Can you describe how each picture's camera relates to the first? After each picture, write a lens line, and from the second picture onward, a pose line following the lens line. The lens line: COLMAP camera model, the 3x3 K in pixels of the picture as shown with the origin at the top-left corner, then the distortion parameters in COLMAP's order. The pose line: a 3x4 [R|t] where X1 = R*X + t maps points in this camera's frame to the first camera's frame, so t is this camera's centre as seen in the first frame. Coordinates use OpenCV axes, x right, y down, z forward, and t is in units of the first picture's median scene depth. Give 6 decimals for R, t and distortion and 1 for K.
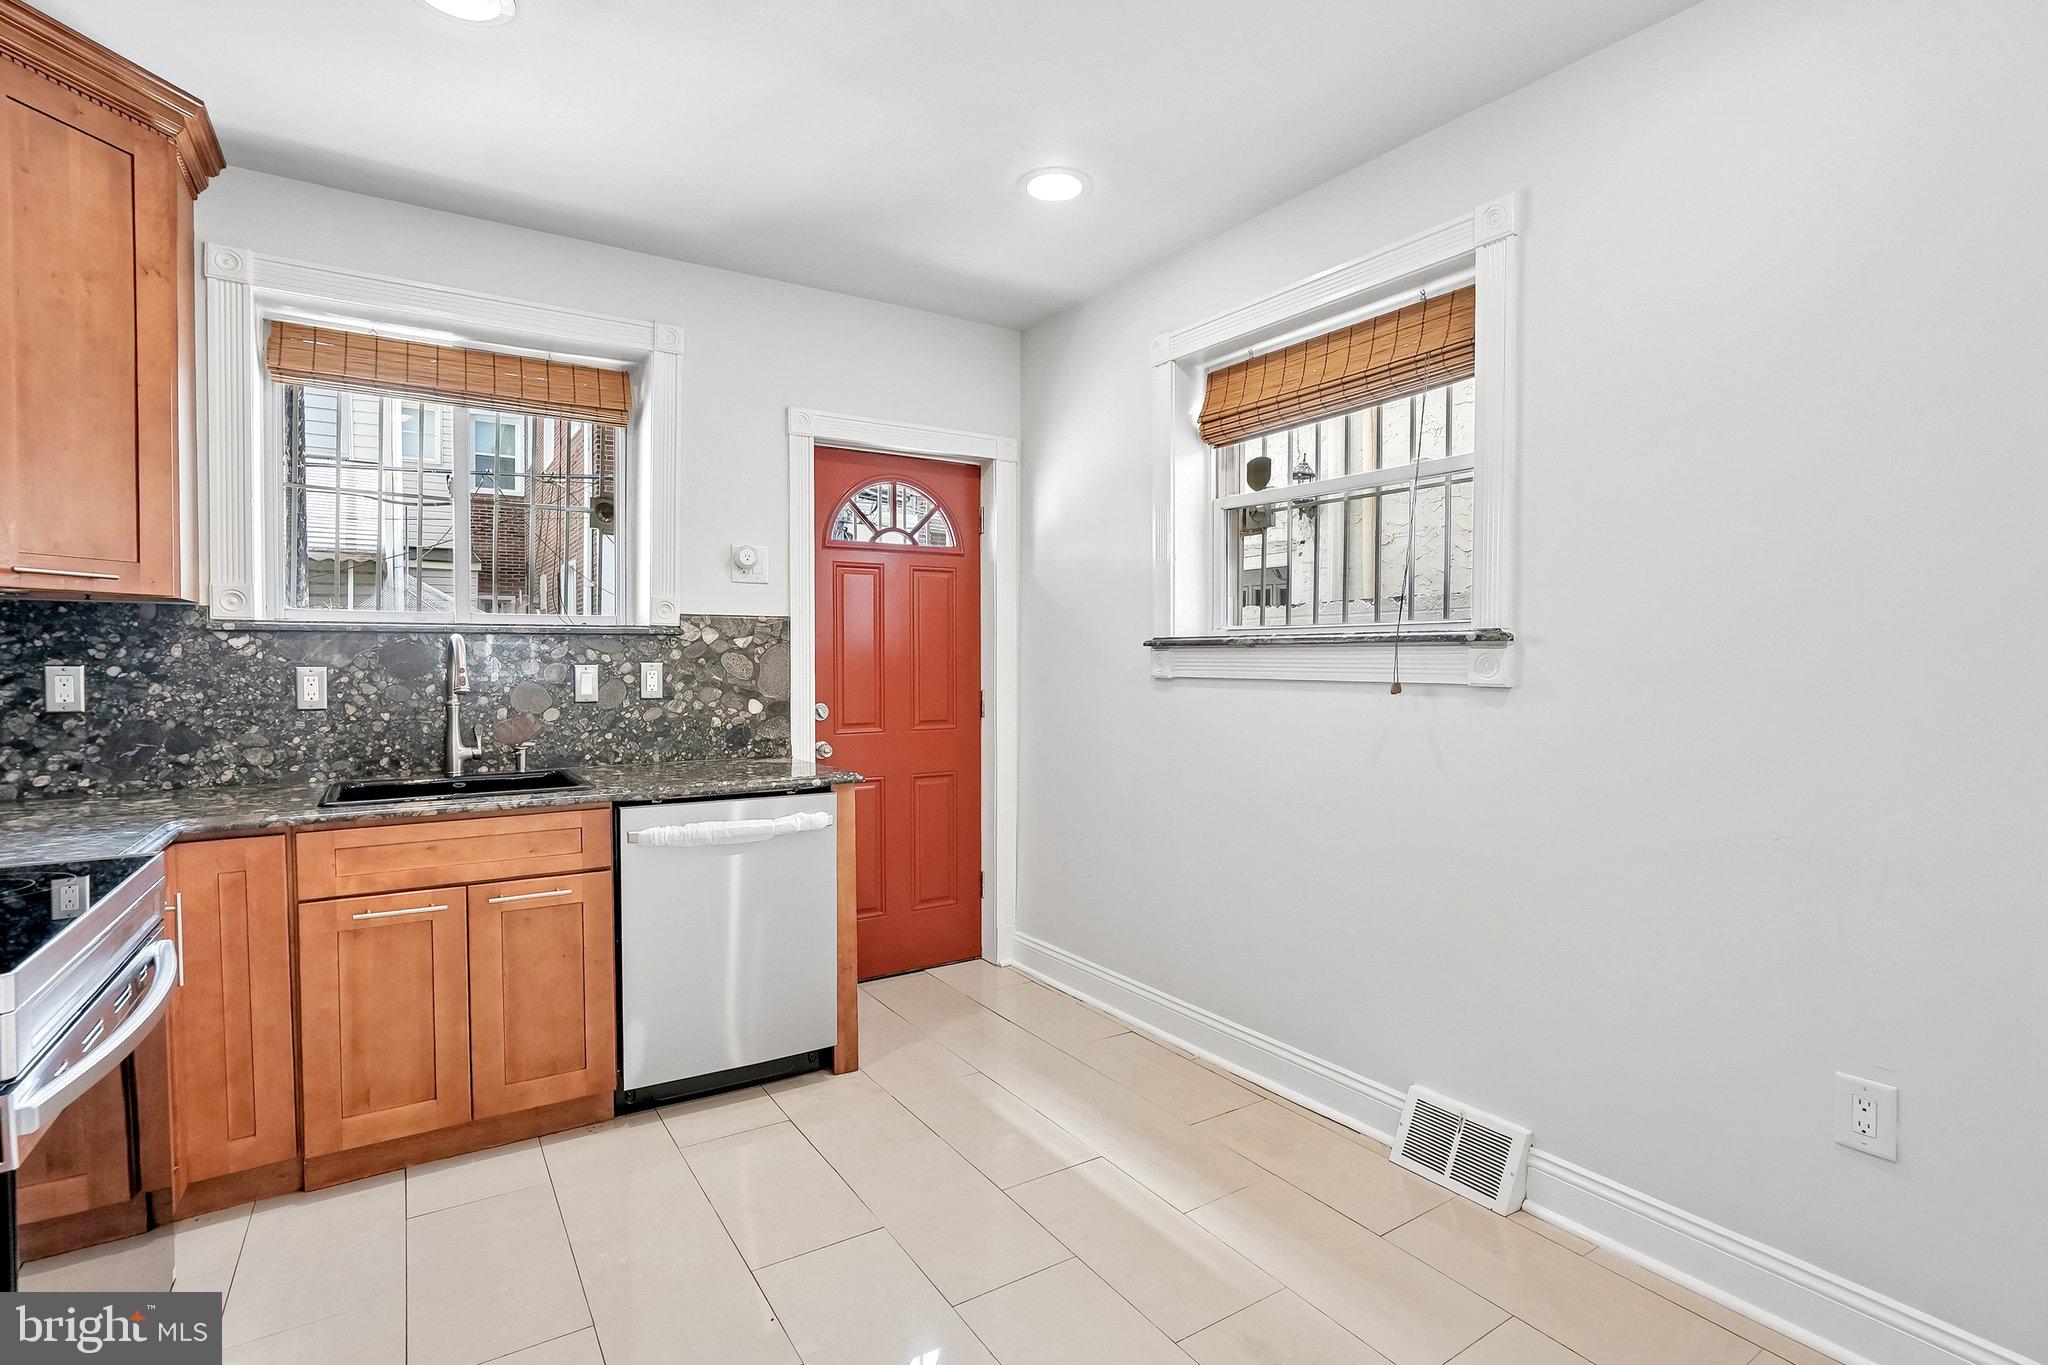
lens RADIAL K [[963.8, 0, 1024.0], [0, 963.8, 682.5], [0, 0, 1]] dist [-0.055734, 0.024621]
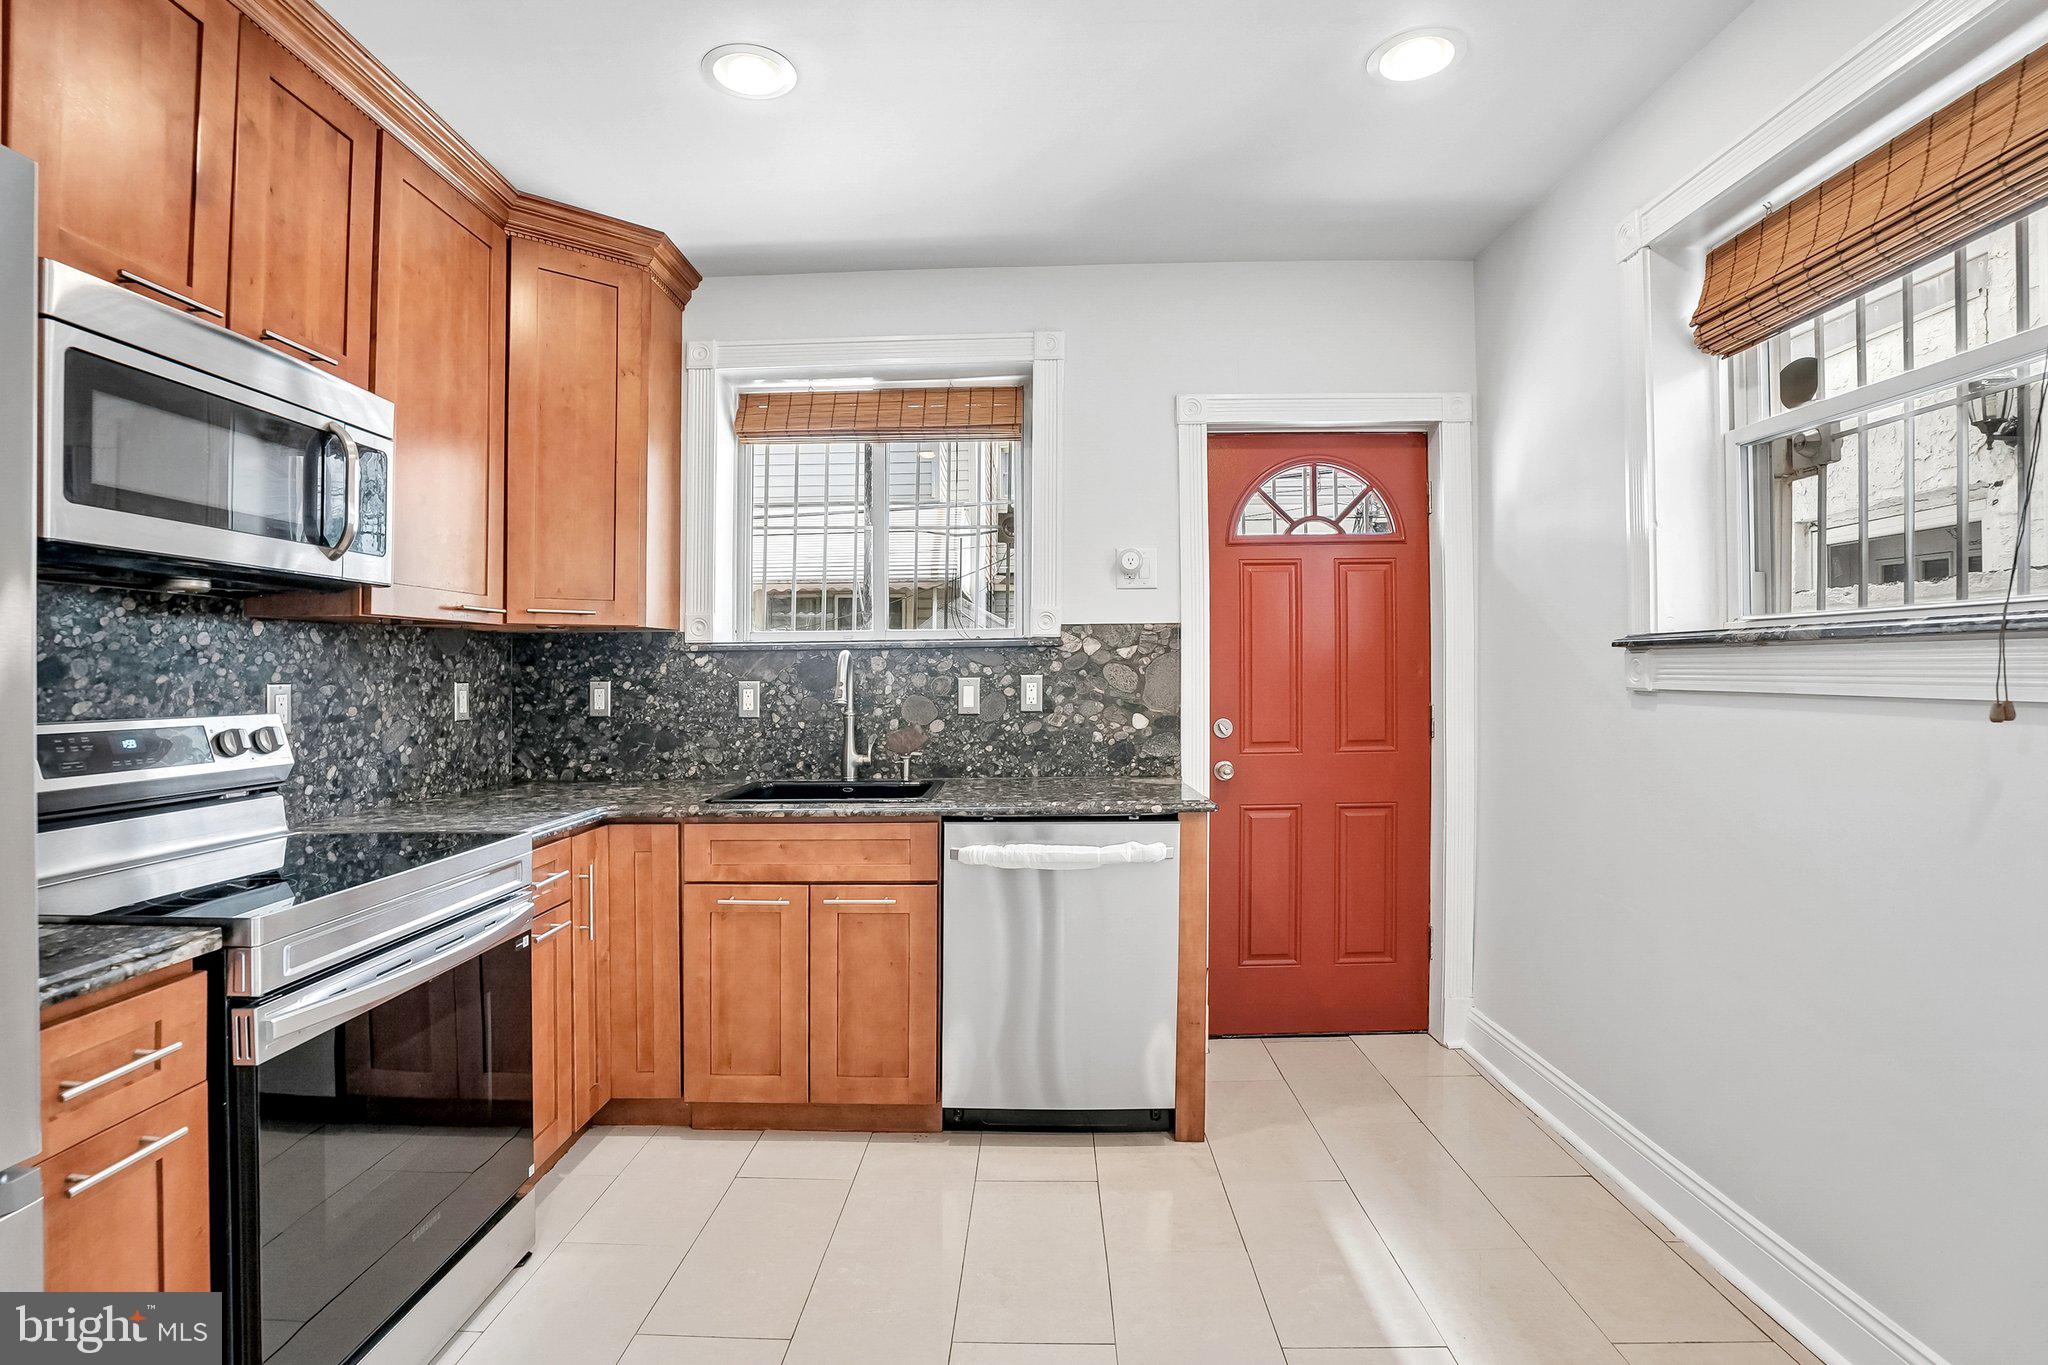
lens RADIAL K [[976.3, 0, 1015.2], [0, 976.3, 674.7], [0, 0, 1]] dist [-0.082301, 0.024812]
pose [[0.818213, -0.007524, -0.574865, 0.184393], [-0.001921, 0.999873, -0.015820, -0.005399], [0.574911, 0.014049, 0.818095, 0.178153]]
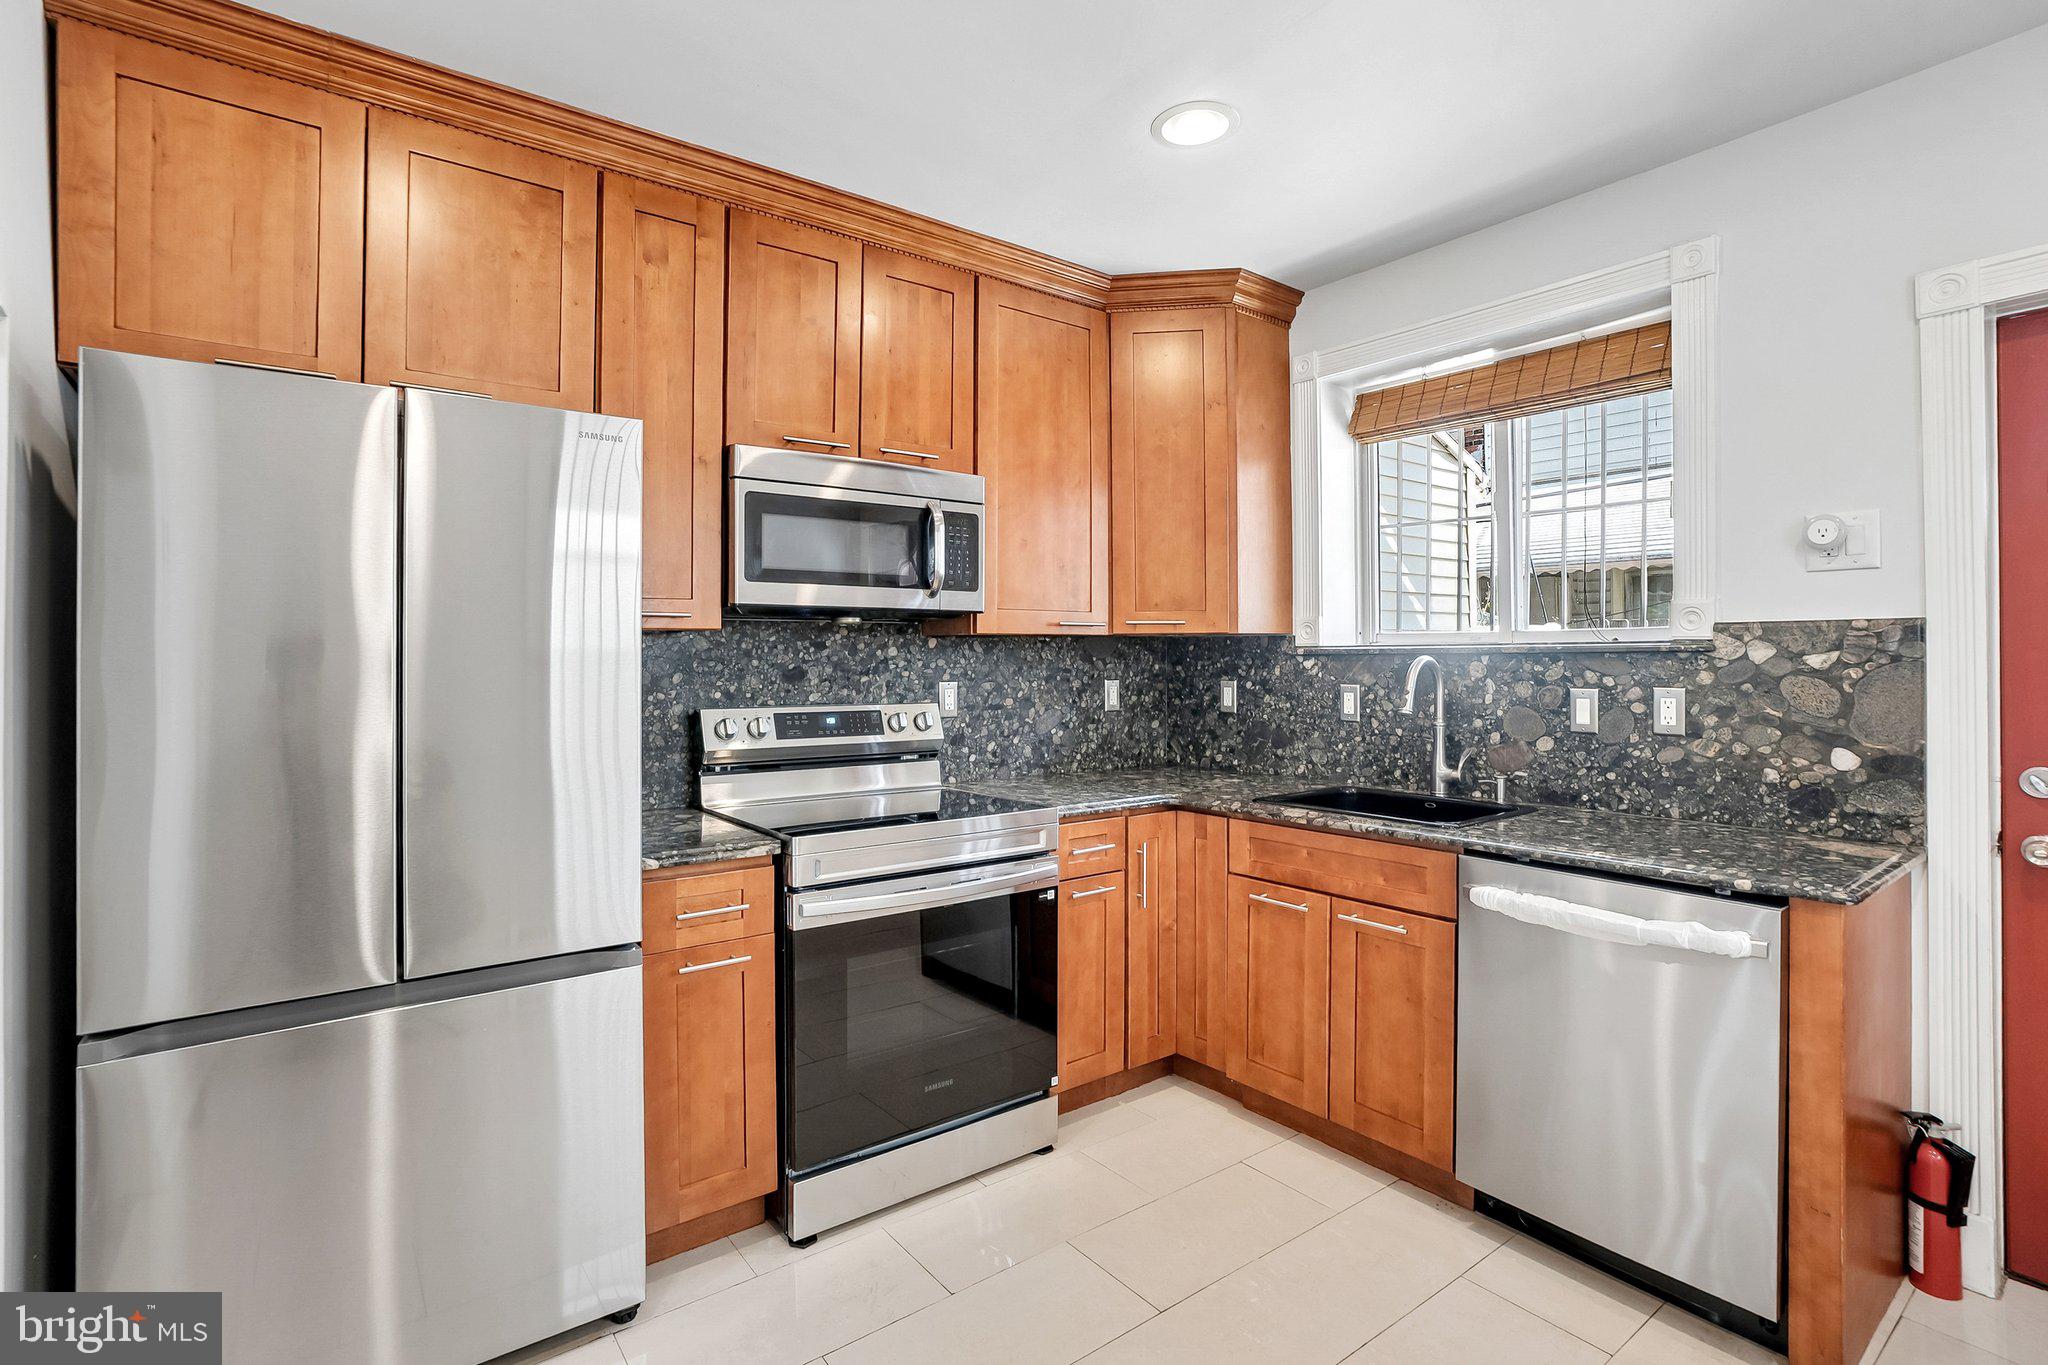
lens RADIAL K [[968.7, 0, 994.0], [0, 968.7, 649.2], [0, 0, 1]] dist [-0.056752, 0.023337]
pose [[0.049102, -0.009420, -0.998749, 0.367713], [-0.021595, 0.999712, -0.010491, -0.034190], [0.998560, 0.022083, 0.048885, 0.441377]]
